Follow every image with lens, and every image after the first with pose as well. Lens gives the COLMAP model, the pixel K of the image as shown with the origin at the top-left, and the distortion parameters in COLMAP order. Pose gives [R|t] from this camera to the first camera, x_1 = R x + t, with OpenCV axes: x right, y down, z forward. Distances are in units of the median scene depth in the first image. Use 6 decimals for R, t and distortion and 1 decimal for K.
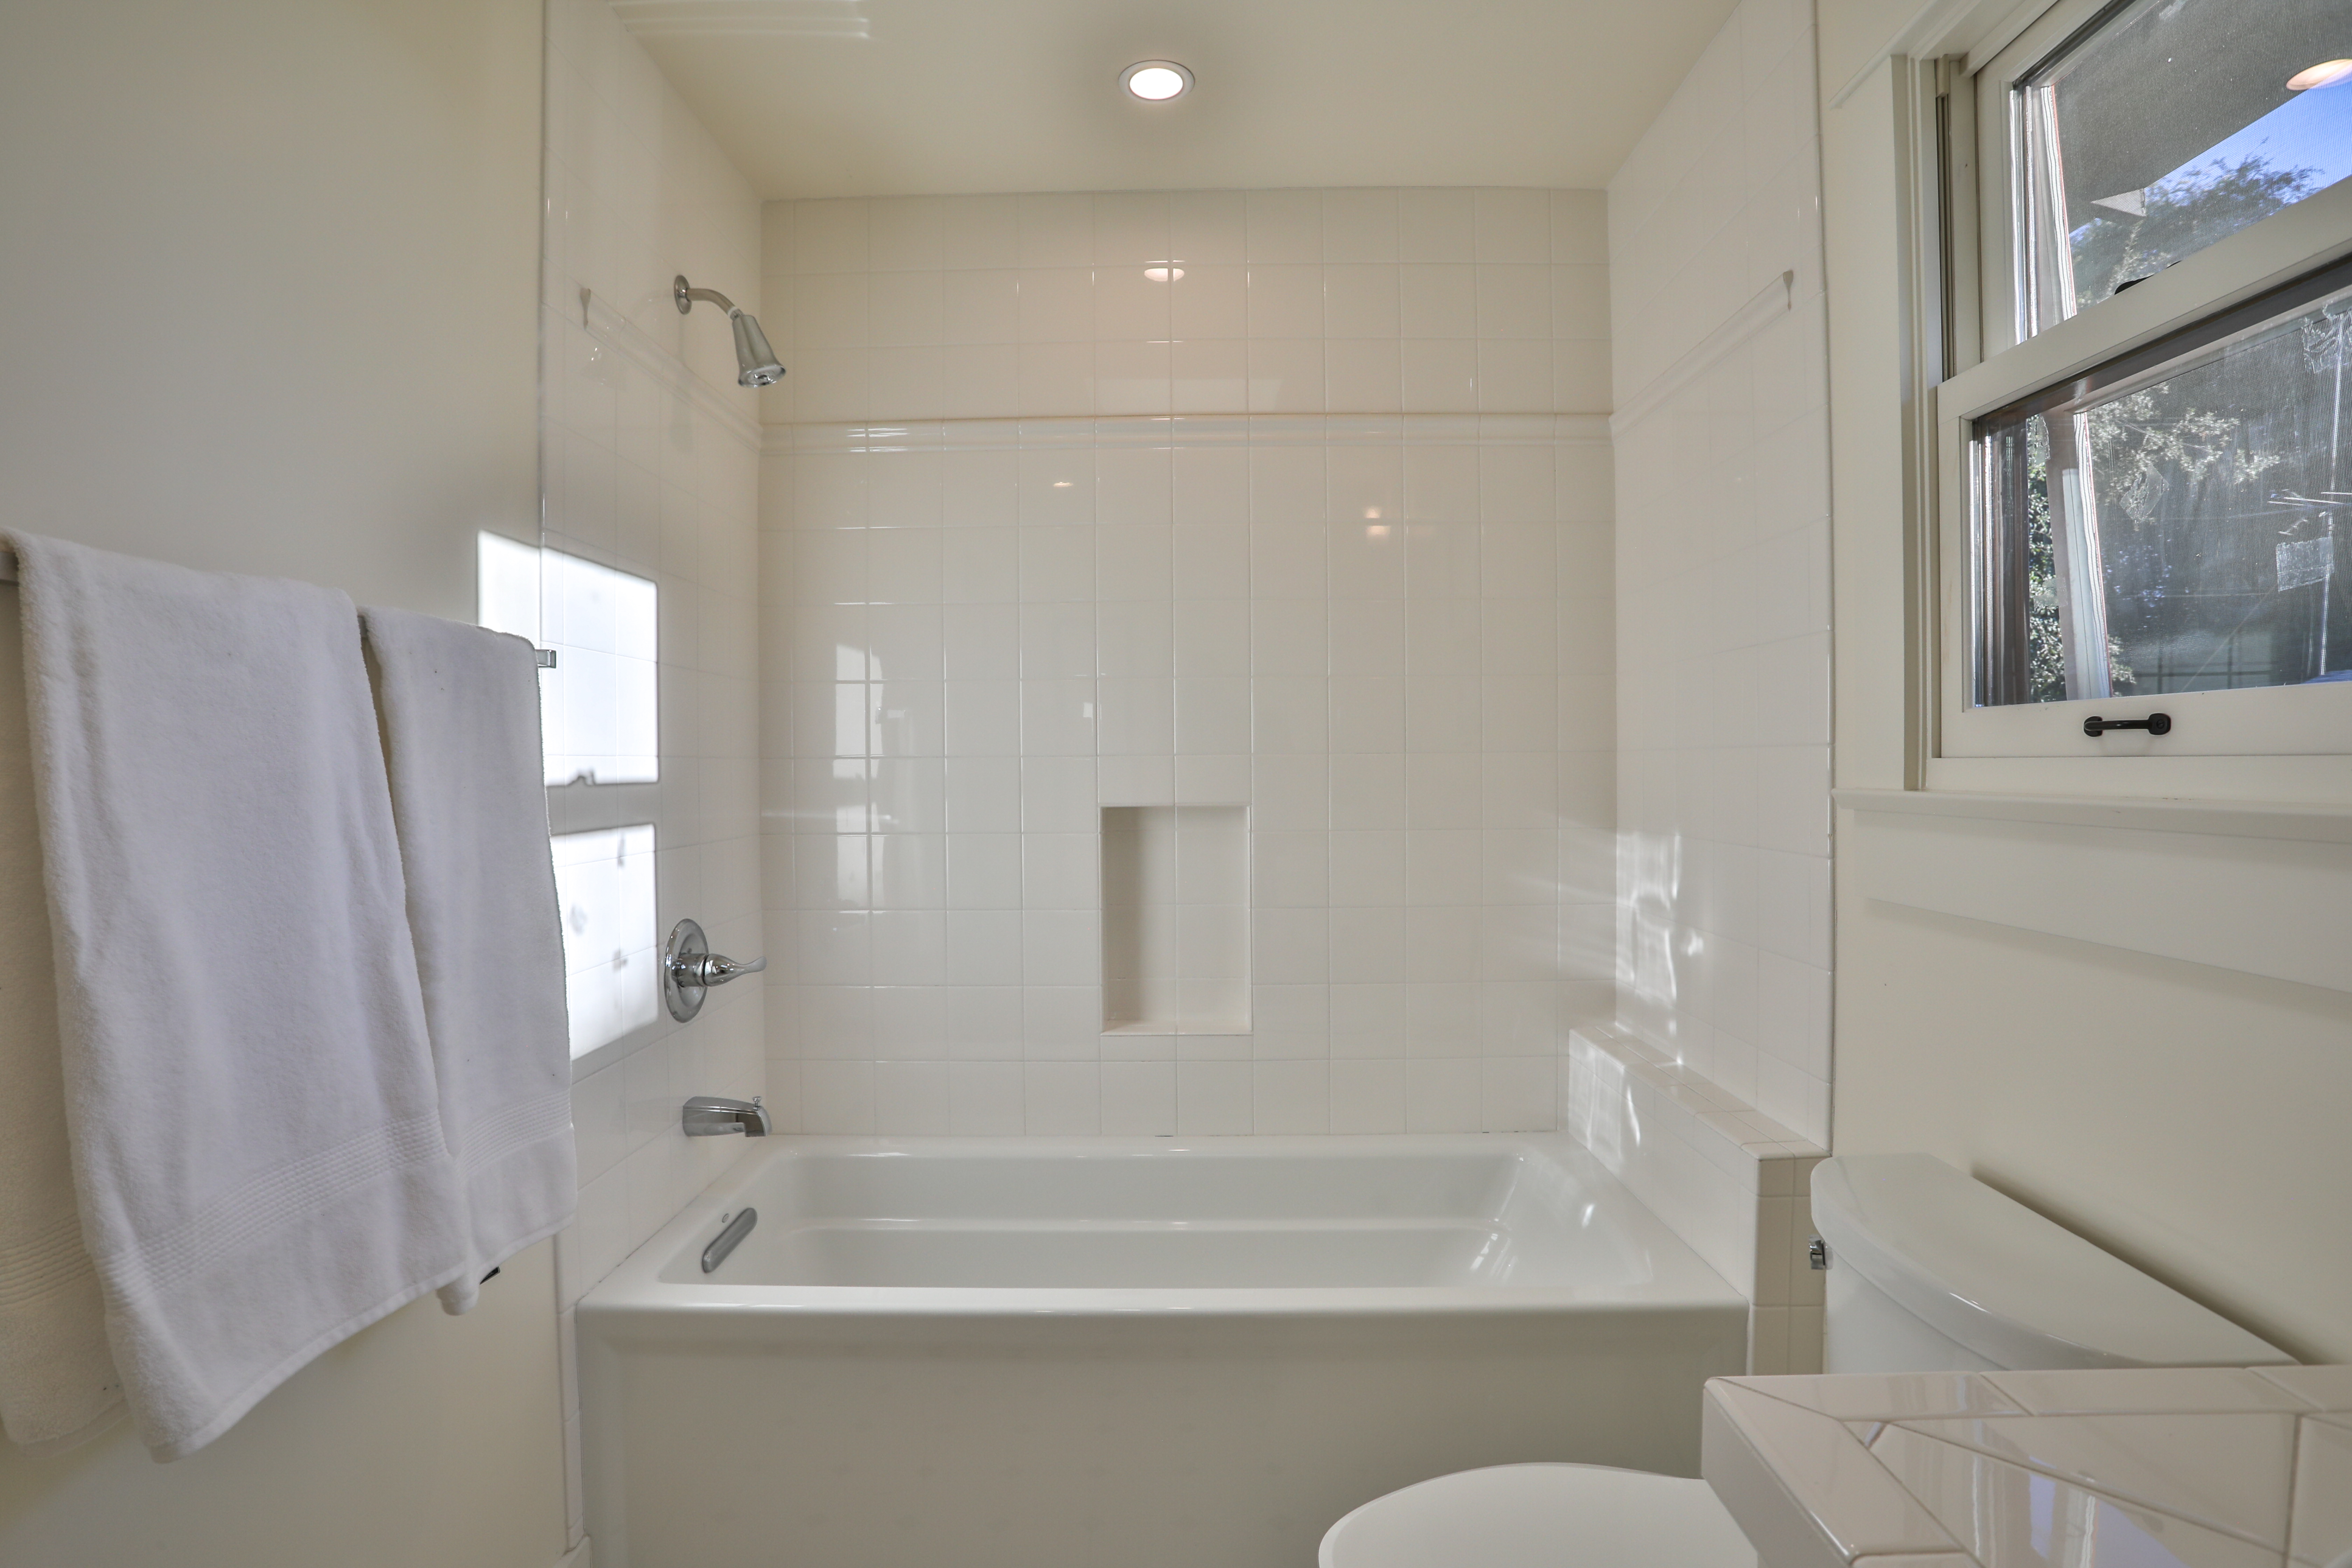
lens RADIAL K [[1210.2, 0, 1150.7], [0, 1210.2, 781.0], [0, 0, 1]] dist [-0.067892, 0.024594]
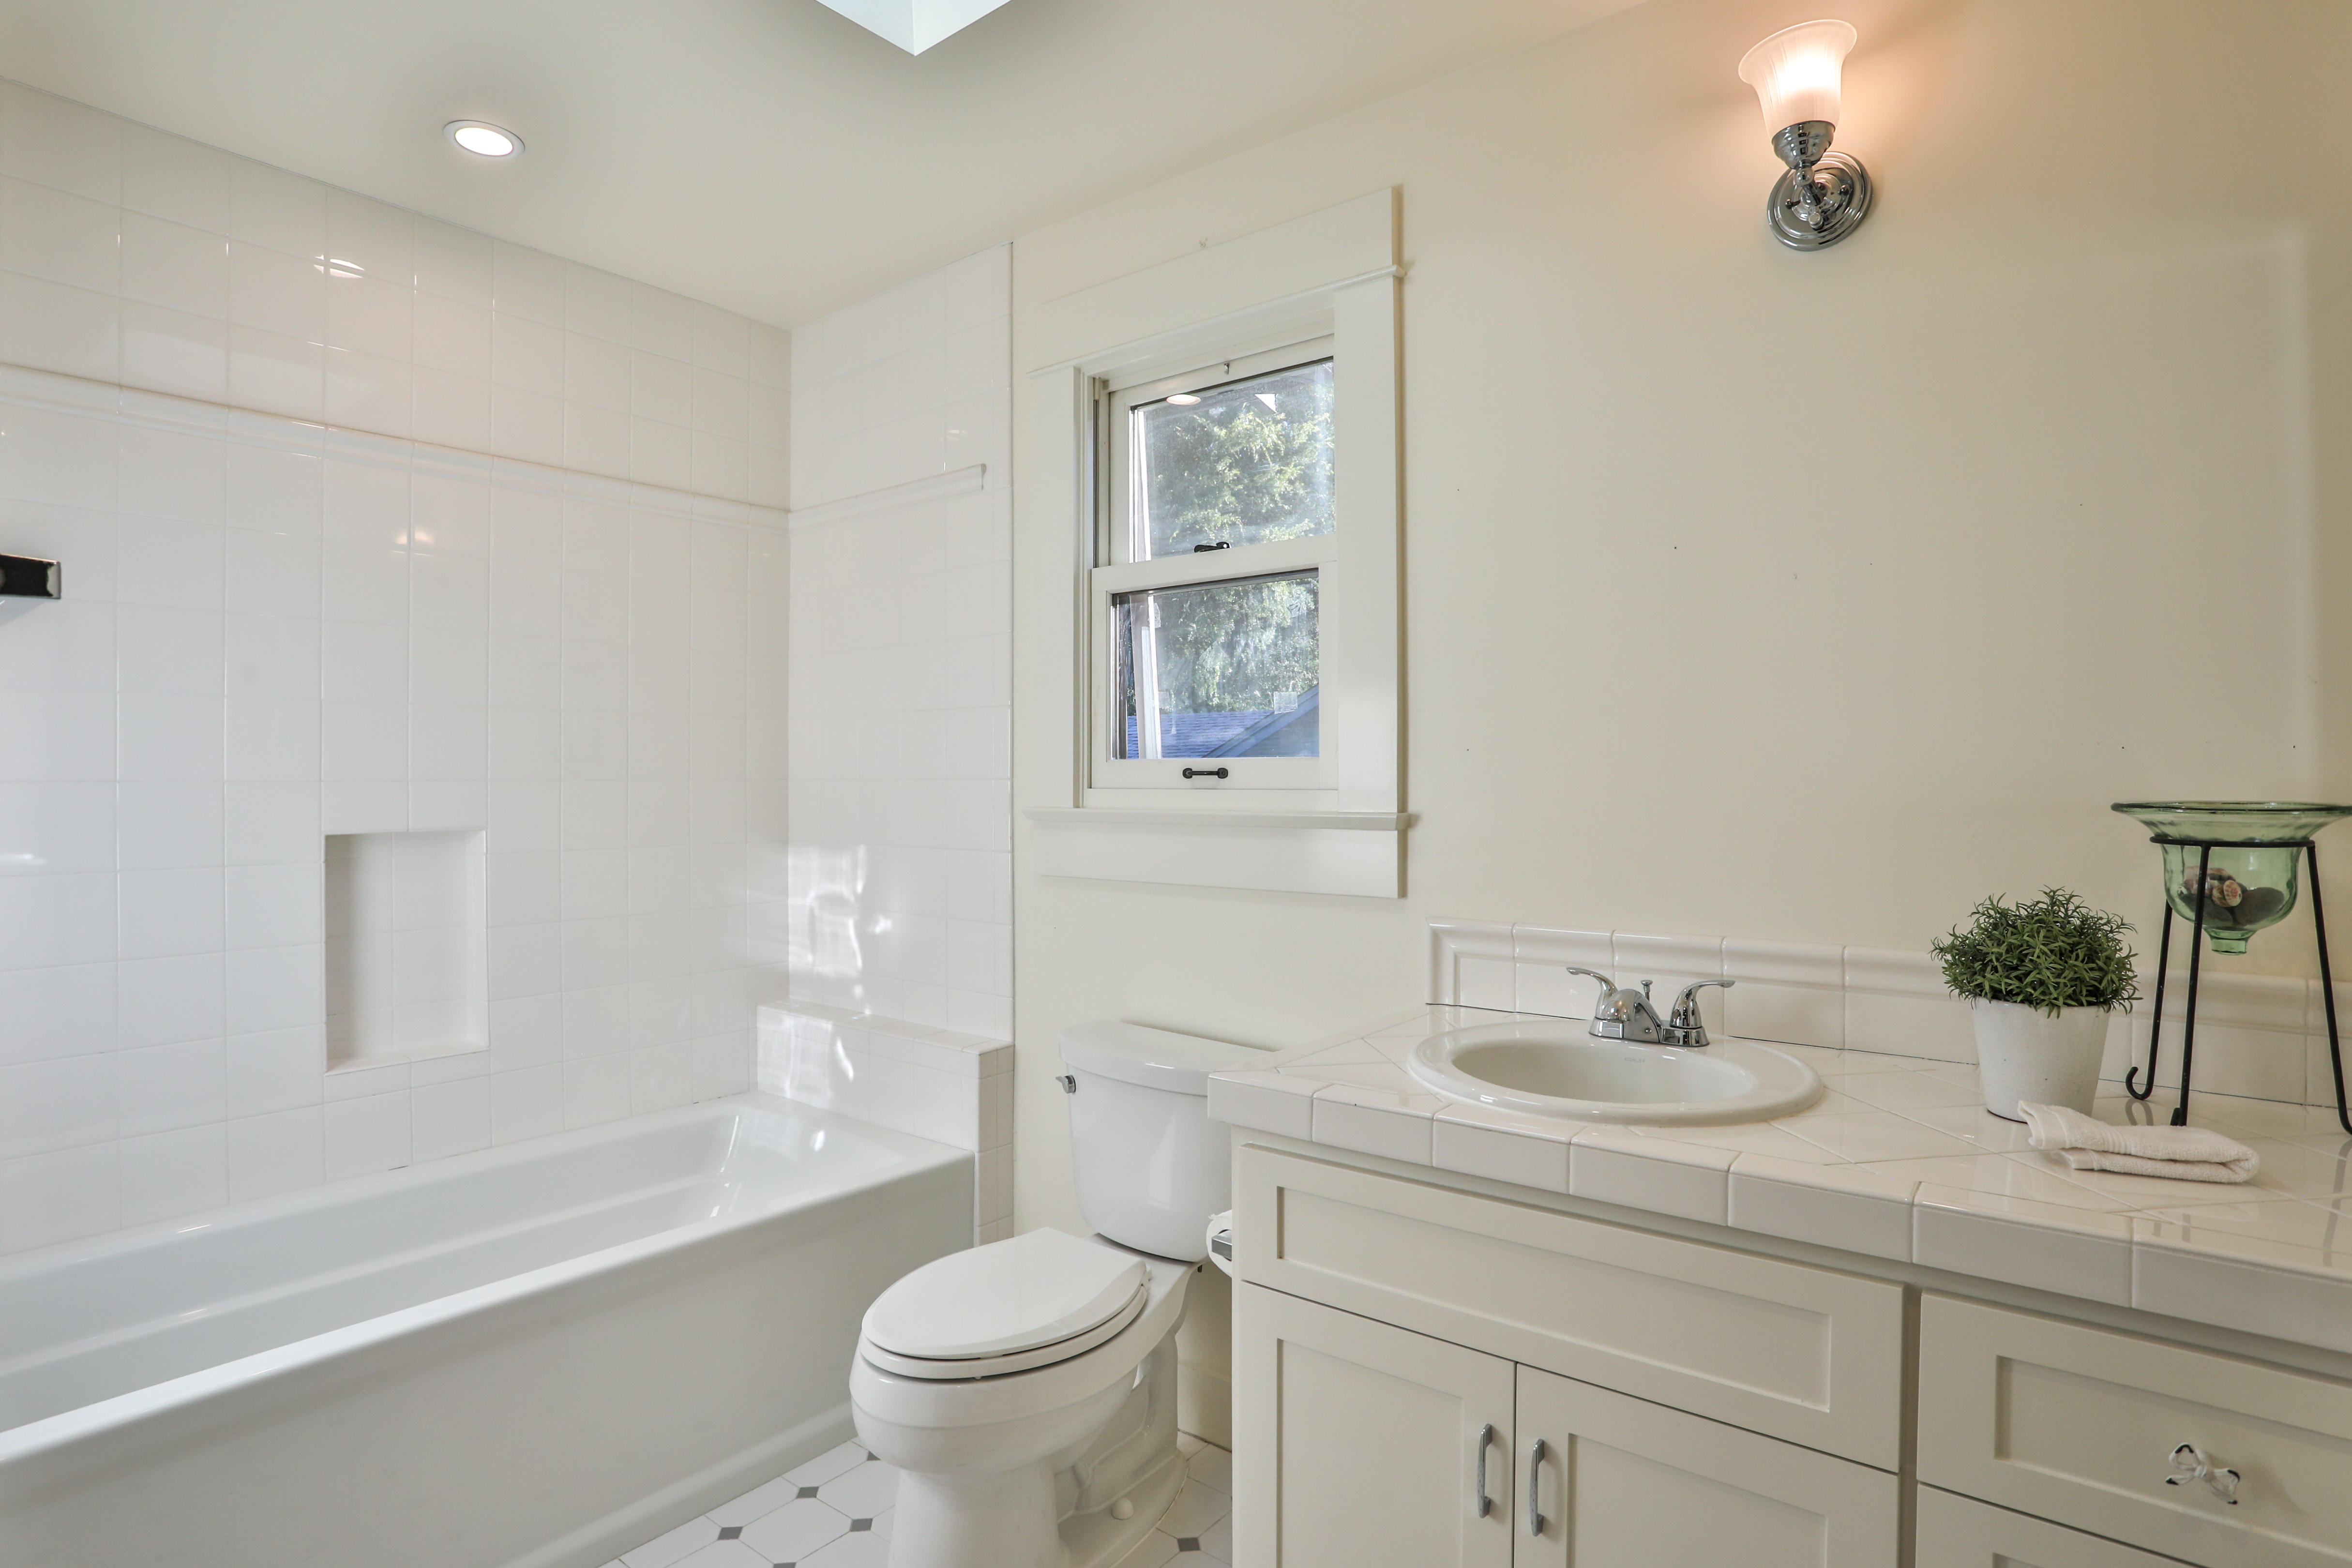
lens RADIAL K [[1210.2, 0, 1193.2], [0, 1210.2, 788.7], [0, 0, 1]] dist [-0.067892, 0.024594]
pose [[0.615073, 0.007277, 0.788437, -0.378640], [0.006066, 0.999884, -0.013961, 0.003368], [-0.788447, 0.013370, 0.614957, -0.114439]]
